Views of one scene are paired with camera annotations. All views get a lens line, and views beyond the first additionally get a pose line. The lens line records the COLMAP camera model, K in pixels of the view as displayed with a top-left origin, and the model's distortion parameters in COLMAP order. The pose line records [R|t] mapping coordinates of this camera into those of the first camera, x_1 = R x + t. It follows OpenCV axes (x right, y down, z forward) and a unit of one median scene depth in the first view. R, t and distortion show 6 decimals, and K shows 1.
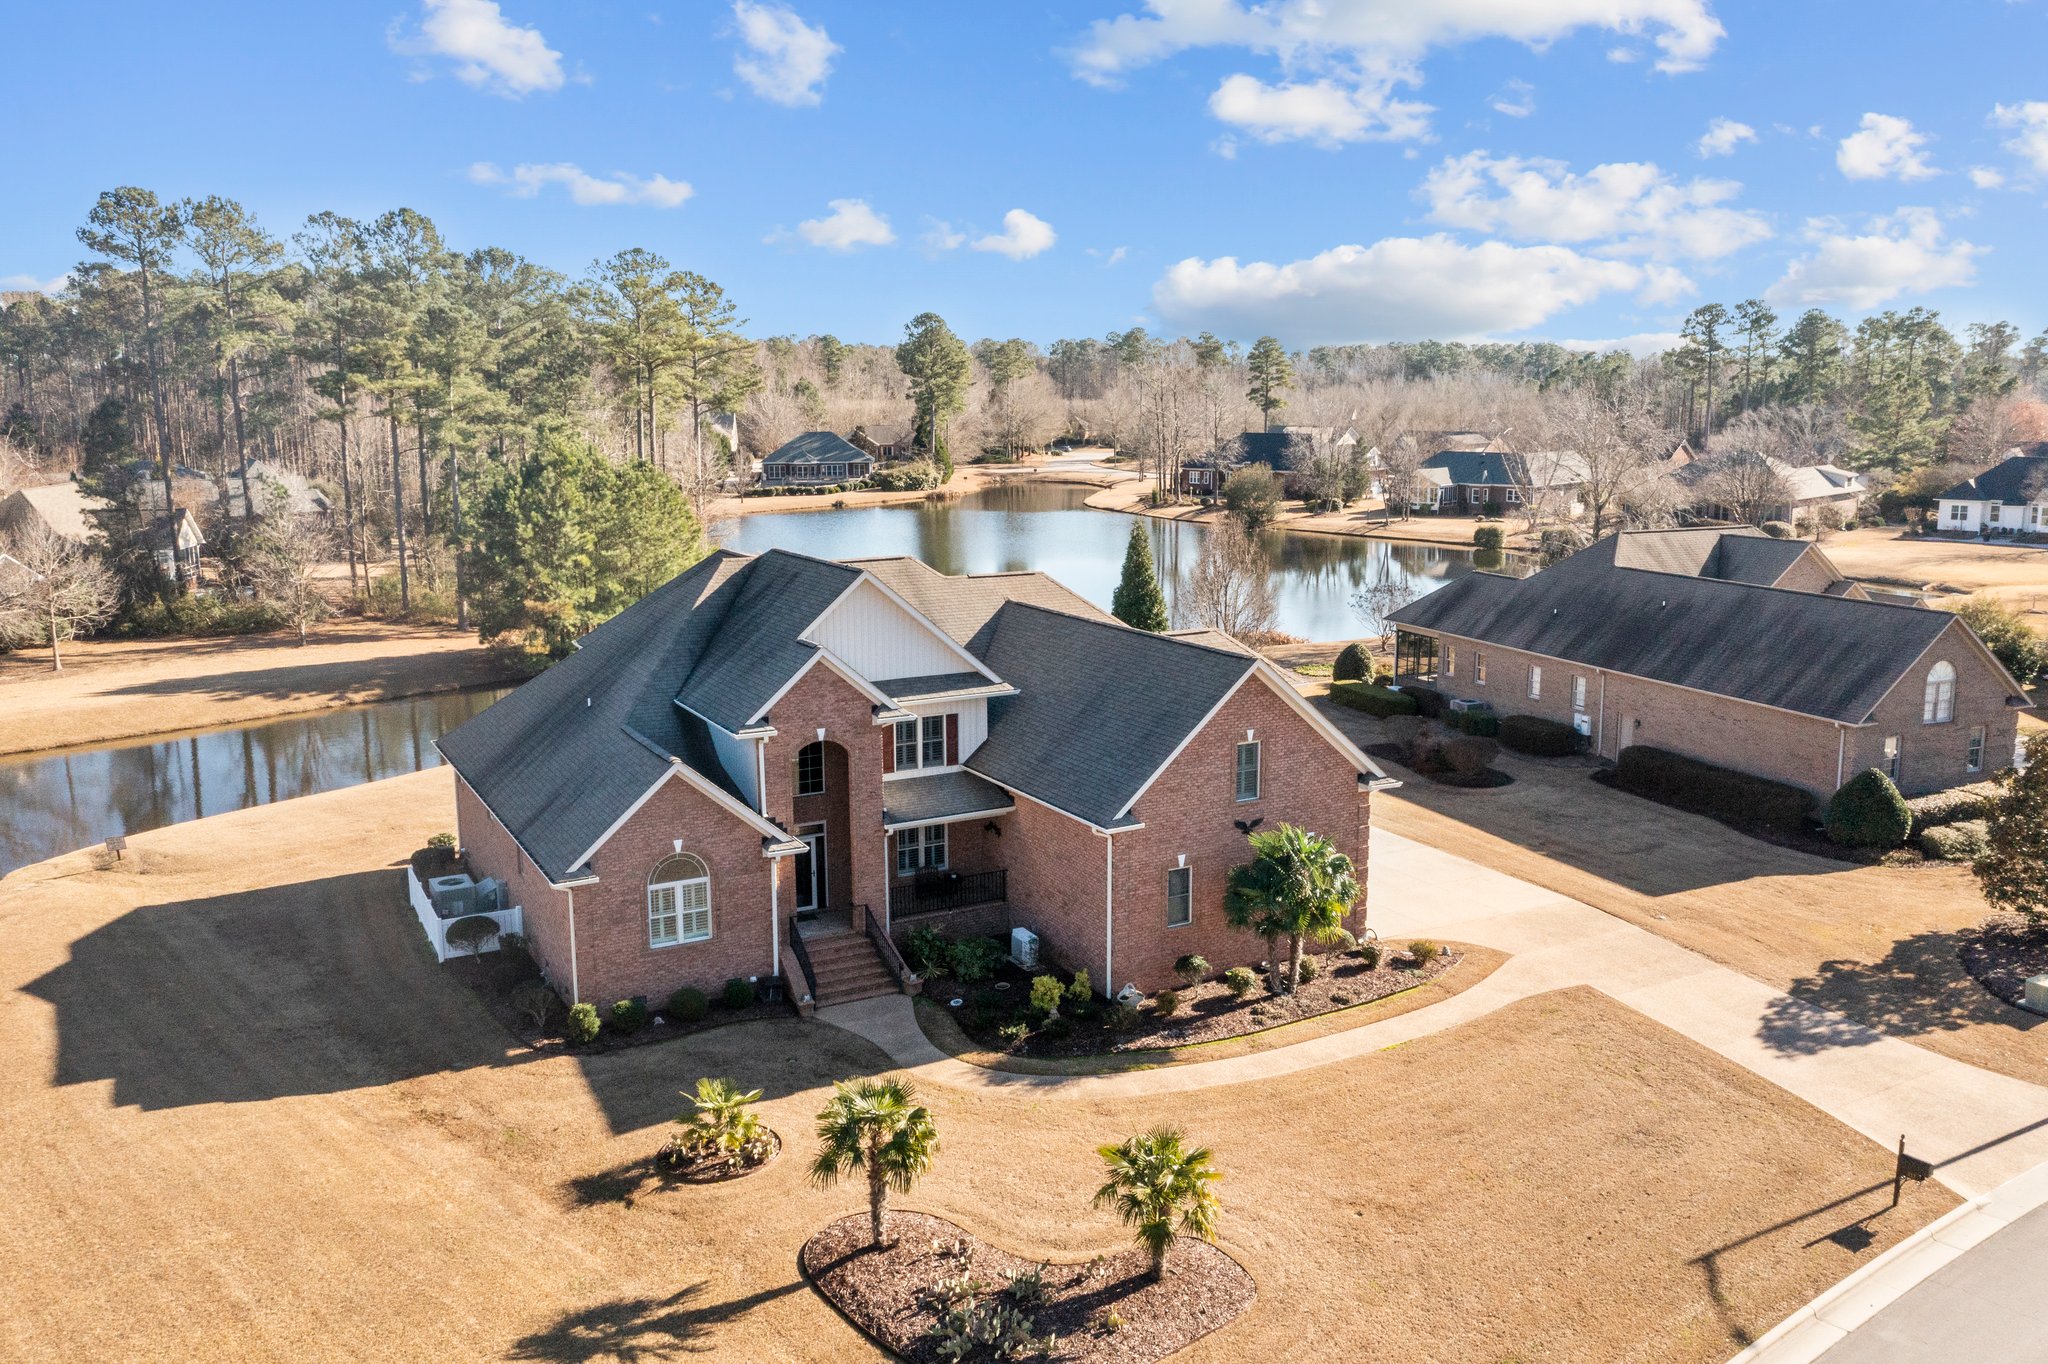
lens RADIAL K [[1627.7, 0, 934.5], [0, 1627.7, 688.0], [0, 0, 1]] dist [0.044955, -0.190807]
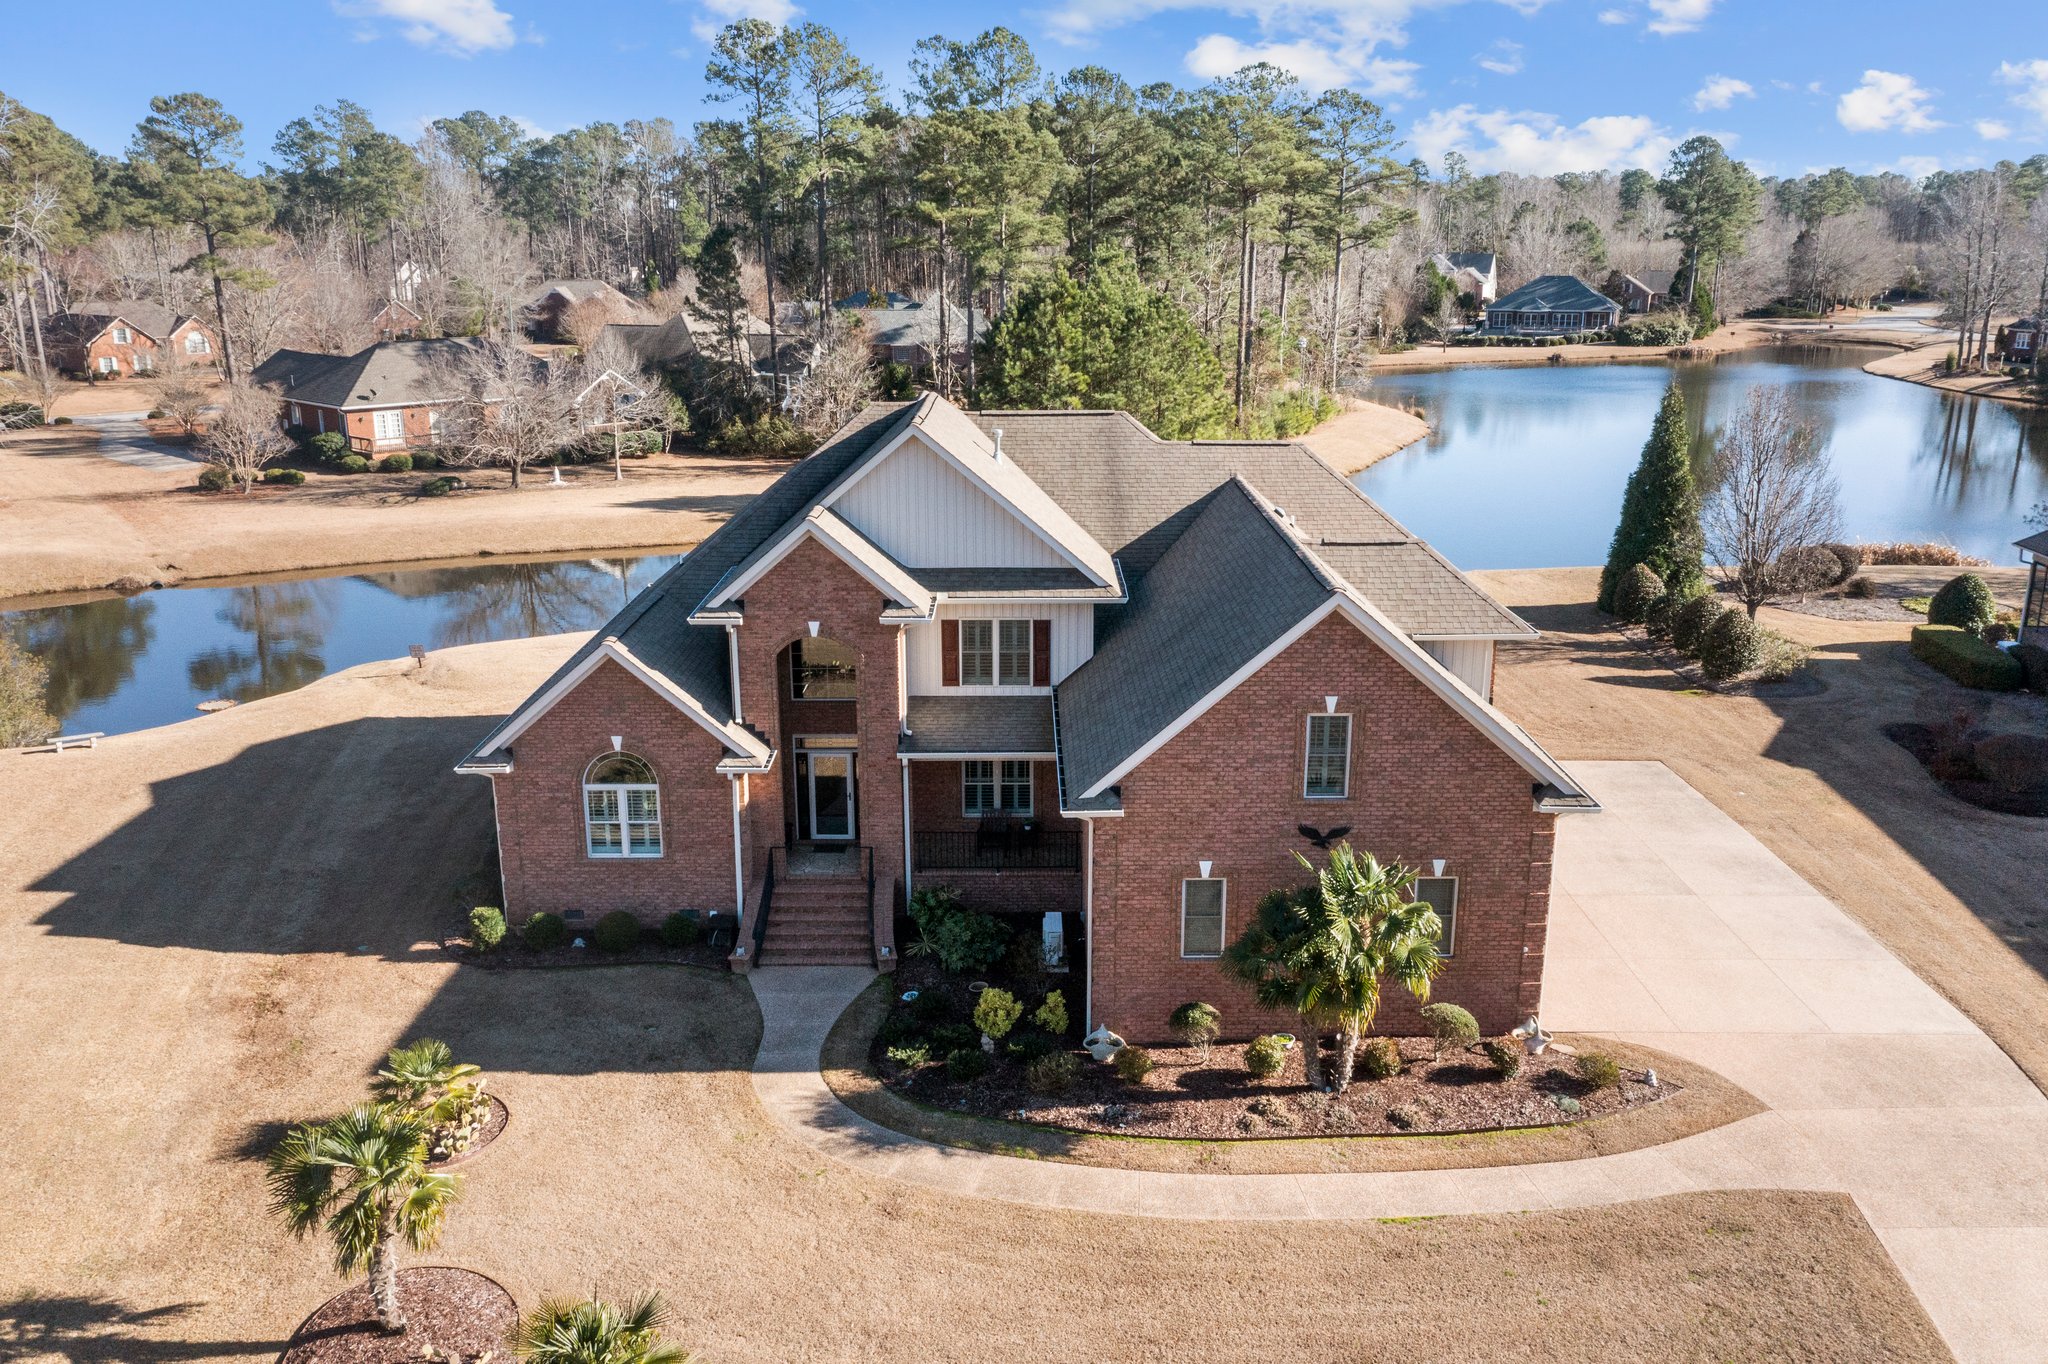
lens RADIAL K [[1572.1, 0, 1024.0], [0, 1572.1, 682.0], [0, 0, 1]] dist [-0.006709, -0.006788]
pose [[0.884430, 0.129357, -0.448386, 0.356178], [-0.086515, 0.989608, 0.114849, -0.041402], [0.458583, -0.062784, 0.886431, 0.358345]]
